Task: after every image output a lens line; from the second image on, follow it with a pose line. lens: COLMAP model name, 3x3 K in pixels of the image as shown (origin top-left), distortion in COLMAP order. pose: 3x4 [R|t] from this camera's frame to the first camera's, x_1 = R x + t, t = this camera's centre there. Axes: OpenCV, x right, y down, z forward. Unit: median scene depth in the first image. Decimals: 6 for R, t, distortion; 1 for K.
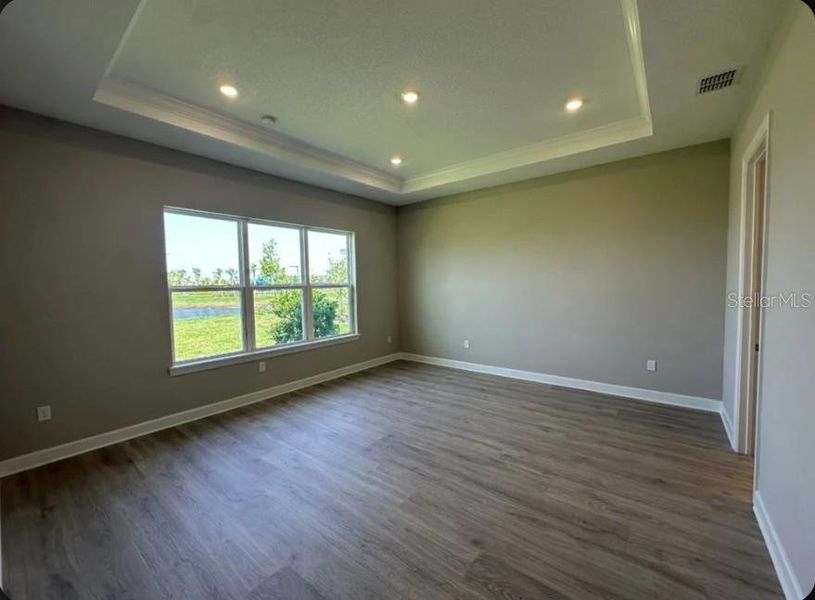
lens RADIAL K [[331.3, 0, 408.4], [0, 331.3, 302.0], [0, 0, 1]] dist [-0.001558, -0.000084]
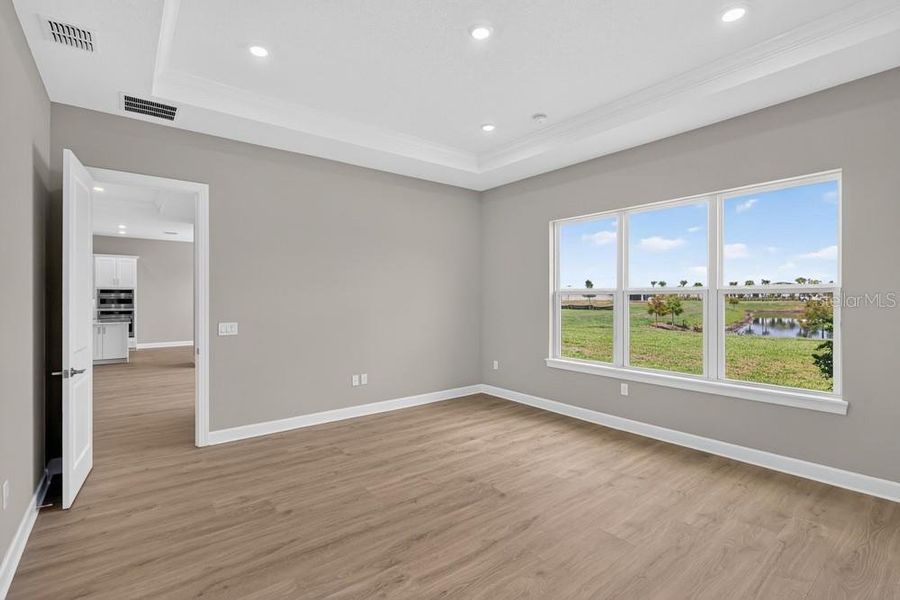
lens RADIAL K [[413.1, 0, 450.2], [0, 413.1, 298.5], [0, 0, 1]] dist [-0.004474, -0.001021]
pose [[-0.232708, 0.022387, -0.972289, 0.979583], [-0.049478, 0.998168, 0.034825, -0.063176], [0.971287, 0.056211, -0.231174, 1.240272]]
